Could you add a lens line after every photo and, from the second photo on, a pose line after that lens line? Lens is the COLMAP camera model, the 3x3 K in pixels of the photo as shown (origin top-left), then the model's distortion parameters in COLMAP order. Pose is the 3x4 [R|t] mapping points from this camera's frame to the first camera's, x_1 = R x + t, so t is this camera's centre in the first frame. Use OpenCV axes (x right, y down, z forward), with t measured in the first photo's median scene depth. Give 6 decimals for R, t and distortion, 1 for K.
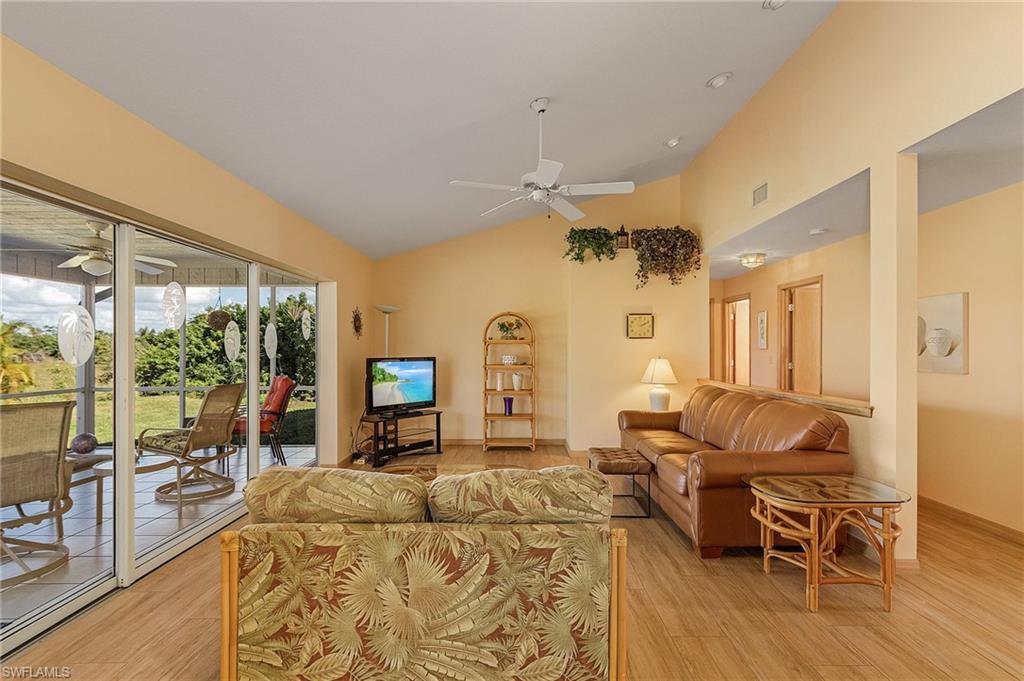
lens RADIAL K [[494.5, 0, 535.0], [0, 494.5, 350.8], [0, 0, 1]] dist [-0.003968, 0.000648]
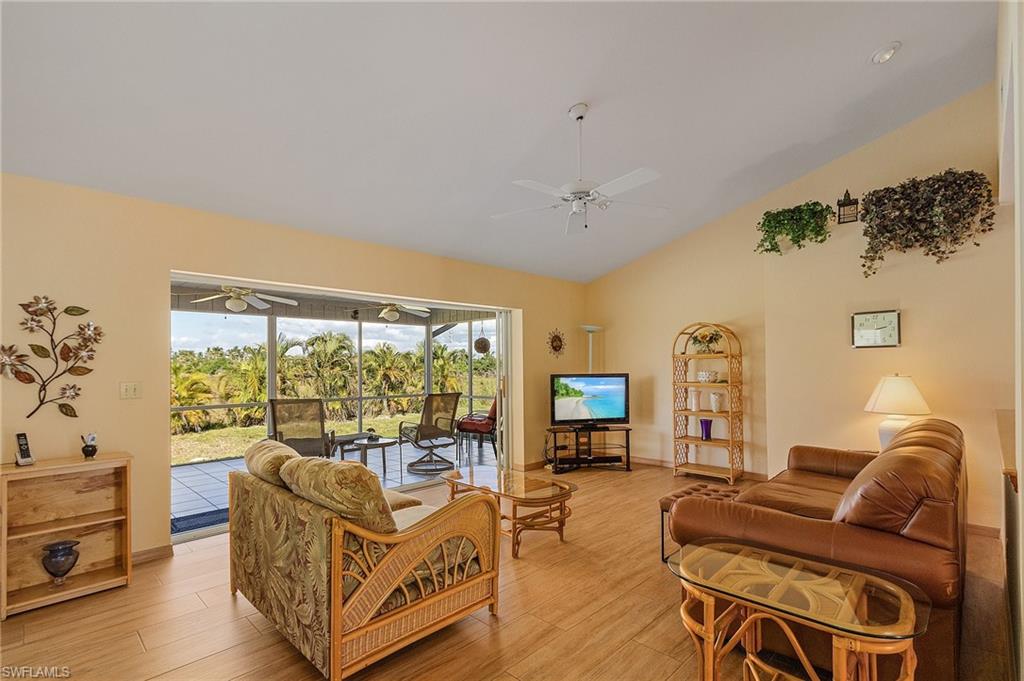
lens RADIAL K [[494.5, 0, 492.2], [0, 494.5, 369.8], [0, 0, 1]] dist [-0.003968, 0.000648]
pose [[0.676155, -0.005698, -0.736738, 0.360273], [0.009727, 0.999952, 0.001193, 0.000796], [0.736695, -0.007973, 0.676178, 0.131704]]
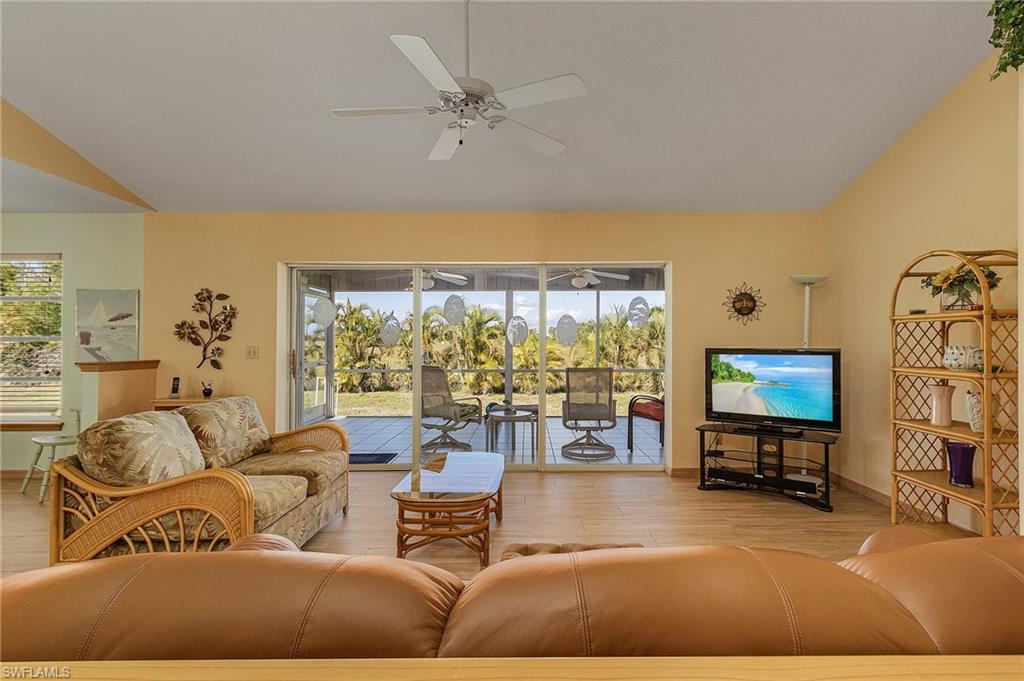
lens RADIAL K [[494.5, 0, 526.4], [0, 494.5, 335.0], [0, 0, 1]] dist [-0.003968, 0.000648]
pose [[-0.034291, -0.016090, -0.999282, 0.425383], [-0.001588, 0.999870, -0.016045, 0.005580], [0.999411, 0.001036, -0.034312, 0.669252]]
